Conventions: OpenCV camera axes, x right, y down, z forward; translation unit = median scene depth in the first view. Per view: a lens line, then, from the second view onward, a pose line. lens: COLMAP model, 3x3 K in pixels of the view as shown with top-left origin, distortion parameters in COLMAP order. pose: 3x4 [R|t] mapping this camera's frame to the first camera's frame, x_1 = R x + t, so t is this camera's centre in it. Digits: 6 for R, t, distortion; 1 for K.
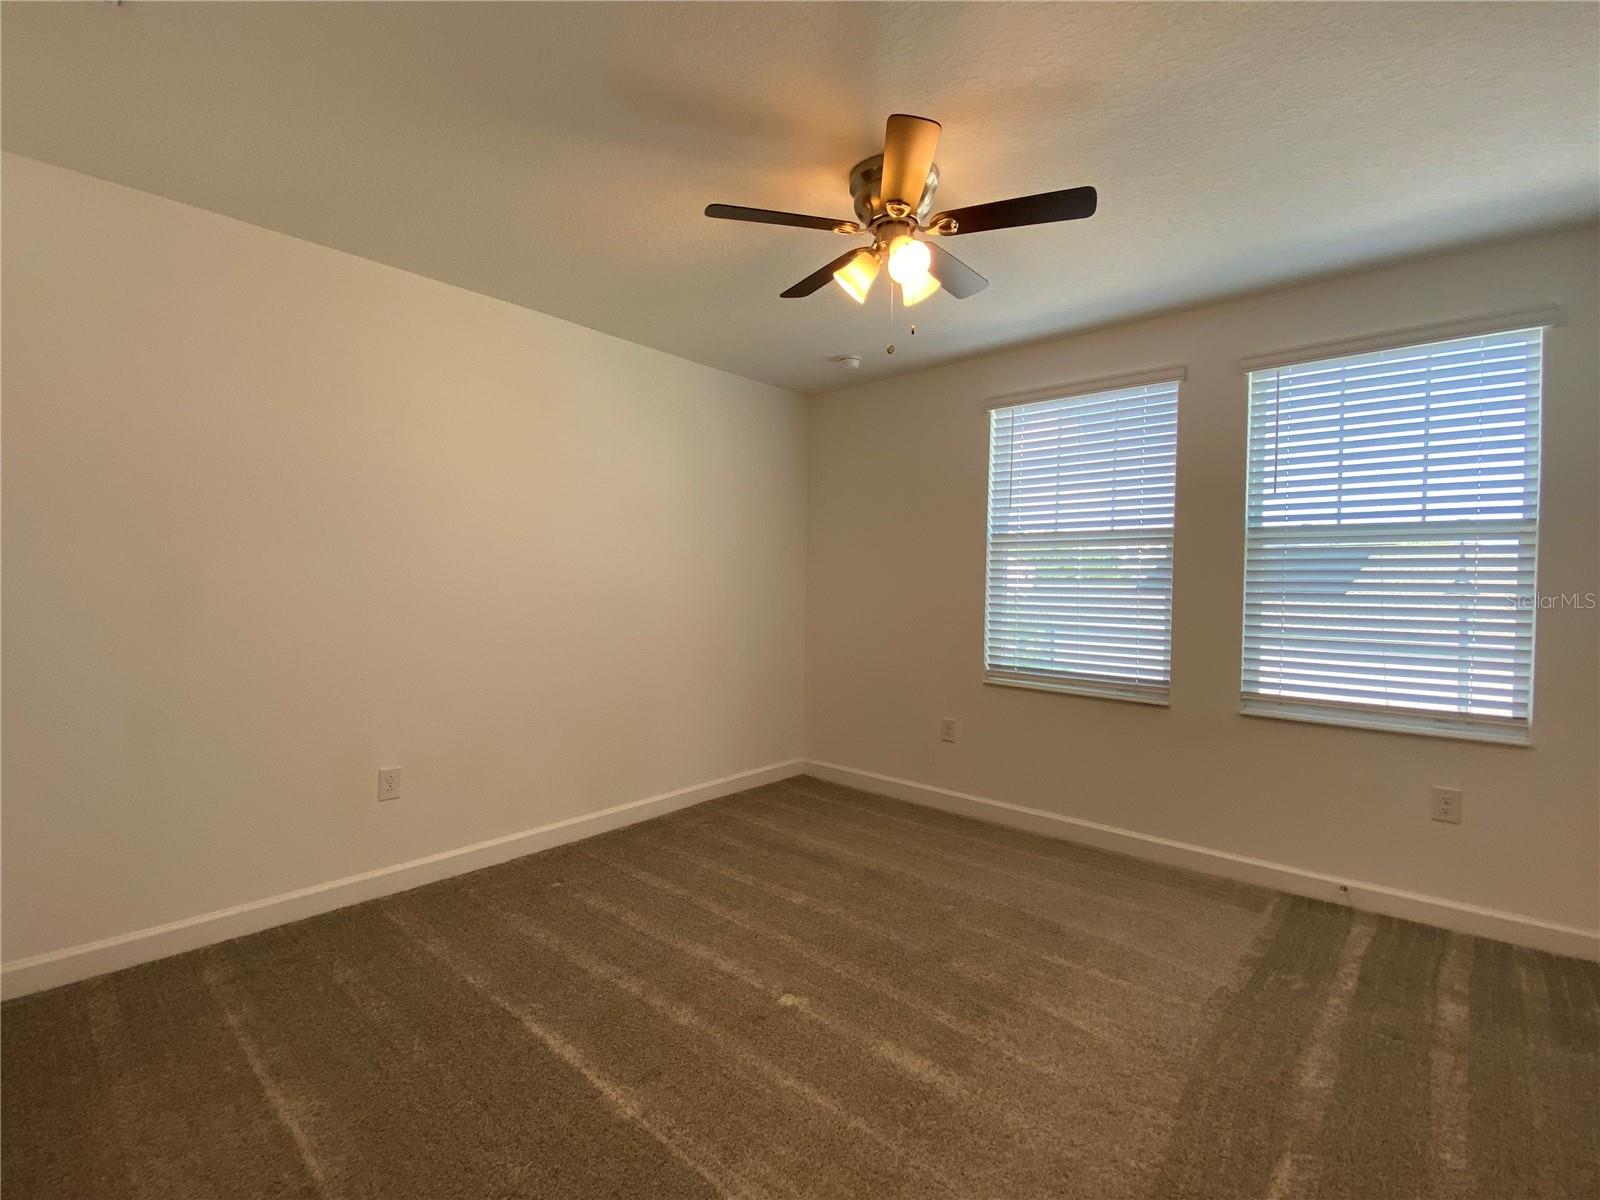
lens RADIAL K [[717.7, 0, 796.2], [0, 717.7, 595.8], [0, 0, 1]] dist [0.000951, -0.000178]
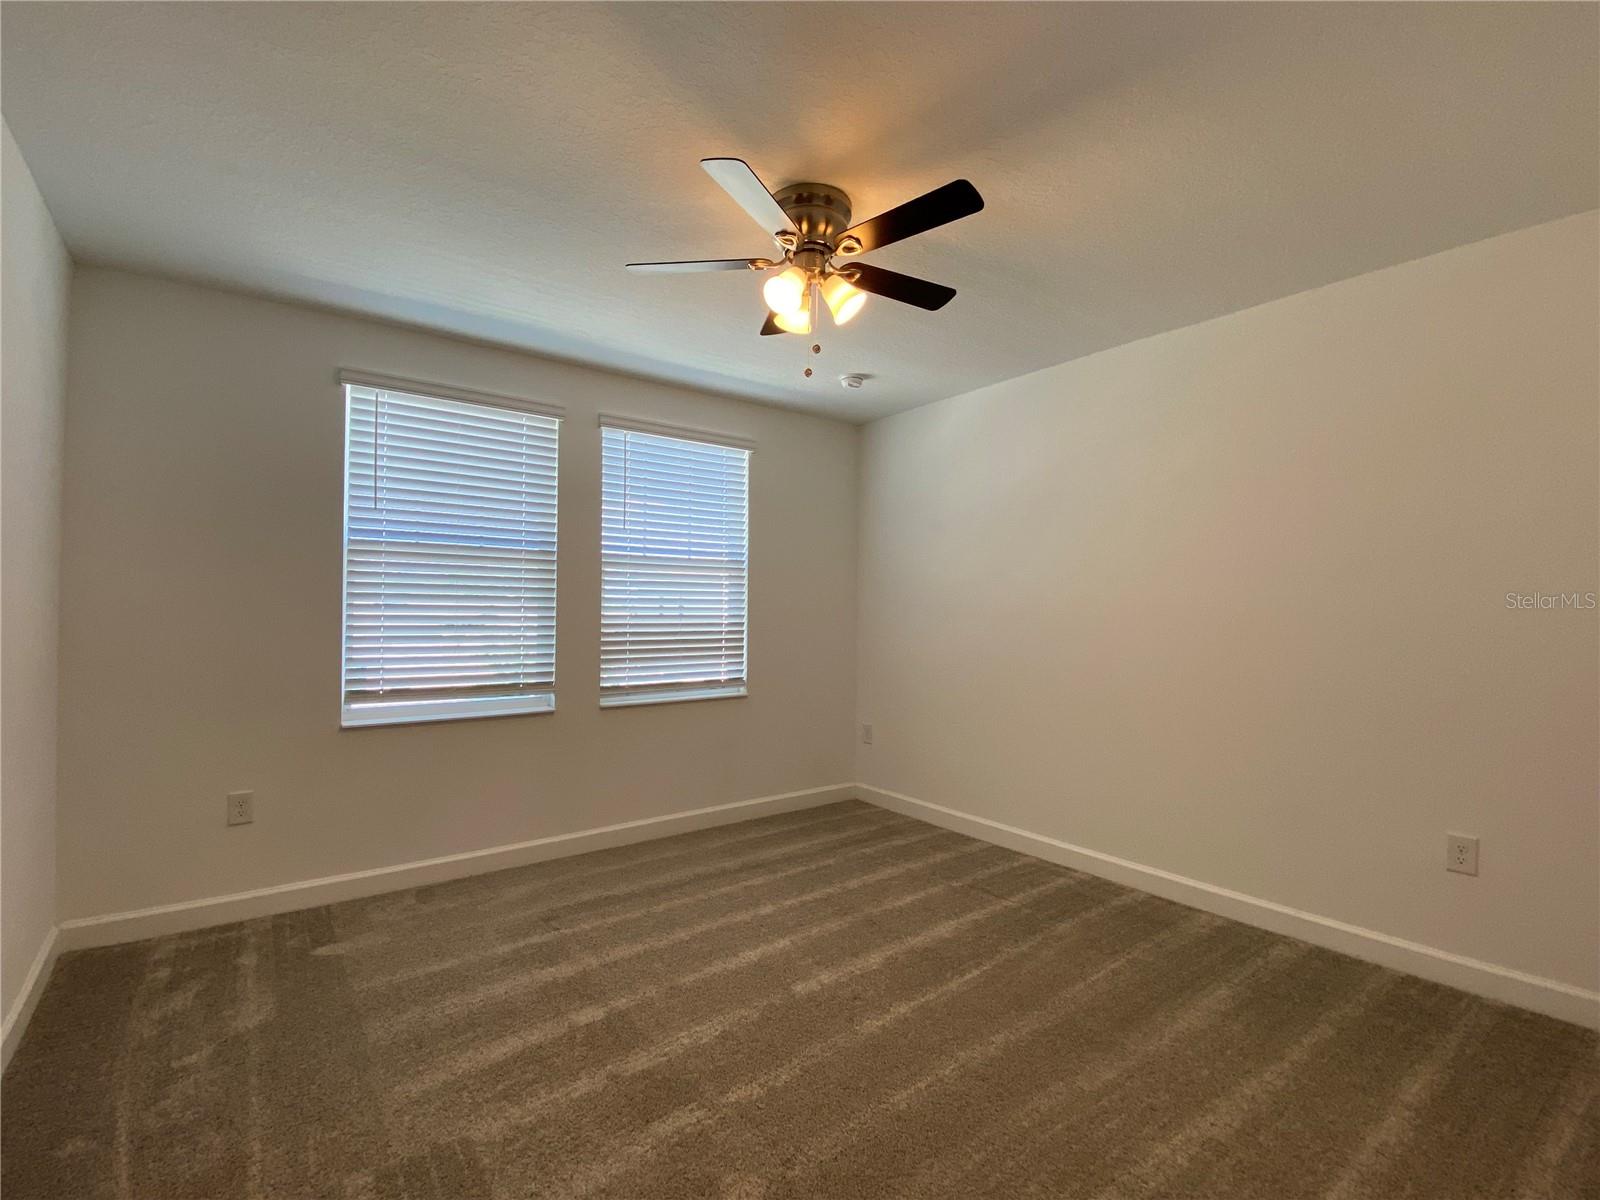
lens RADIAL K [[717.7, 0, 796.2], [0, 717.7, 595.8], [0, 0, 1]] dist [0.000951, -0.000178]
pose [[0.206043, -0.003211, 0.978538, -0.482450], [0.015766, 0.999876, -0.000039, -0.017463], [-0.978416, 0.015436, 0.206068, 0.410099]]
